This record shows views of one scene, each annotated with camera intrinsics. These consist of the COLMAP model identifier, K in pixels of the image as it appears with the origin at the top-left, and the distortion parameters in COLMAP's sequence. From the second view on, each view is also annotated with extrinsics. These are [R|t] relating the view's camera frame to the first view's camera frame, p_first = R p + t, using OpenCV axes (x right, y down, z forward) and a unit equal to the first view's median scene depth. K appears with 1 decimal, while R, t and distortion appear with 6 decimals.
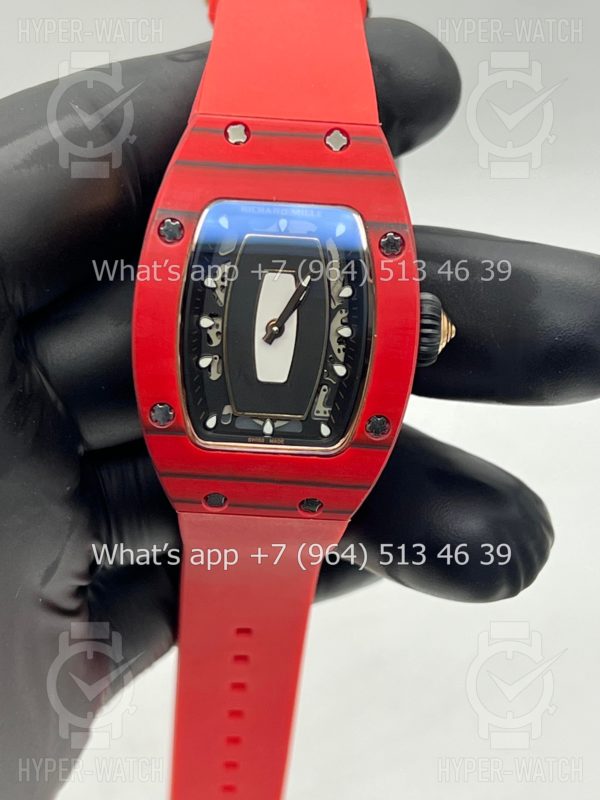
lens RADIAL K [[2018.6, 0, 300.0], [0, 2018.6, 400.0], [0, 0, 1]] dist [0.216390, 0.392879]
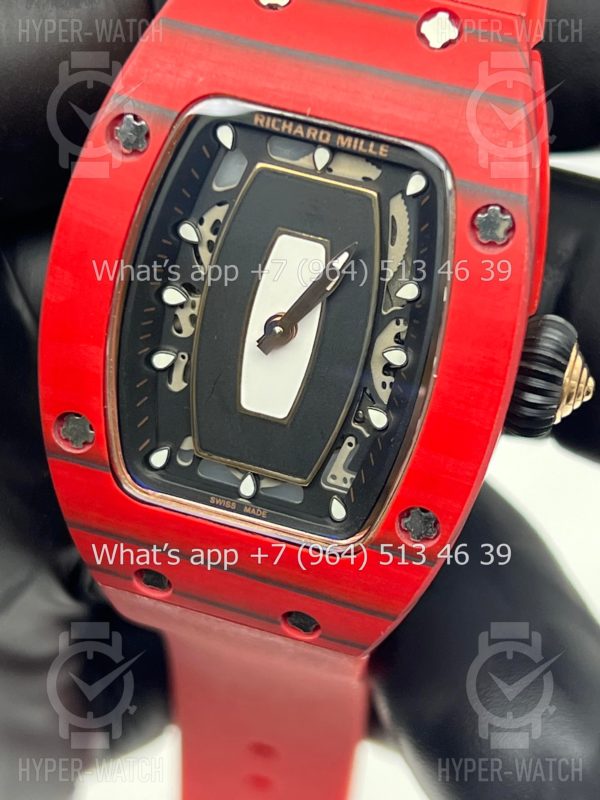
lens RADIAL K [[2018.6, 0, 300.0], [0, 2018.6, 400.0], [0, 0, 1]] dist [0.216390, 0.392879]
pose [[0.960444, 0.200274, -0.193489, 0.111557], [-0.187752, 0.978853, 0.081210, -0.063845], [0.205662, -0.041670, 0.977736, 0.417491]]
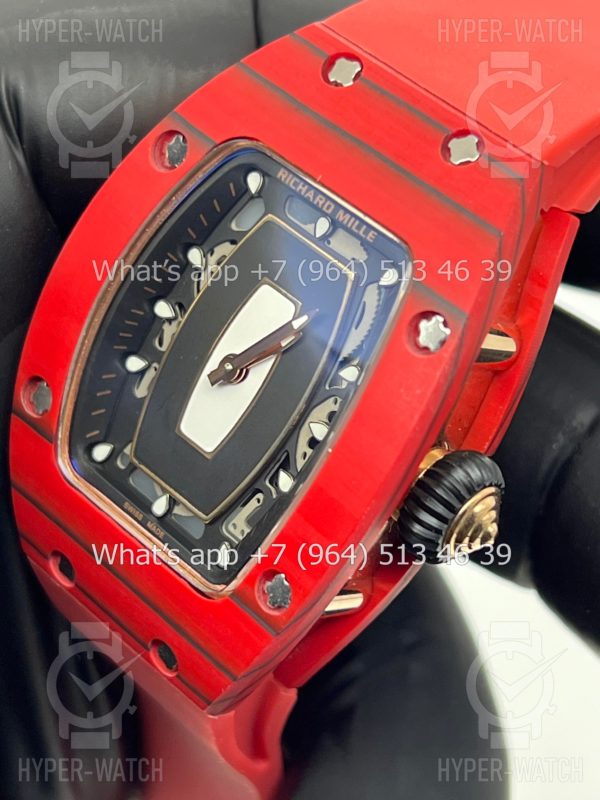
lens RADIAL K [[2018.6, 0, 300.0], [0, 2018.6, 400.0], [0, 0, 1]] dist [0.216390, 0.392879]
pose [[0.733031, 0.483624, -0.478303, 0.302720], [-0.532565, 0.845503, 0.038718, -0.061730], [0.423132, 0.226346, 0.877341, 0.462752]]
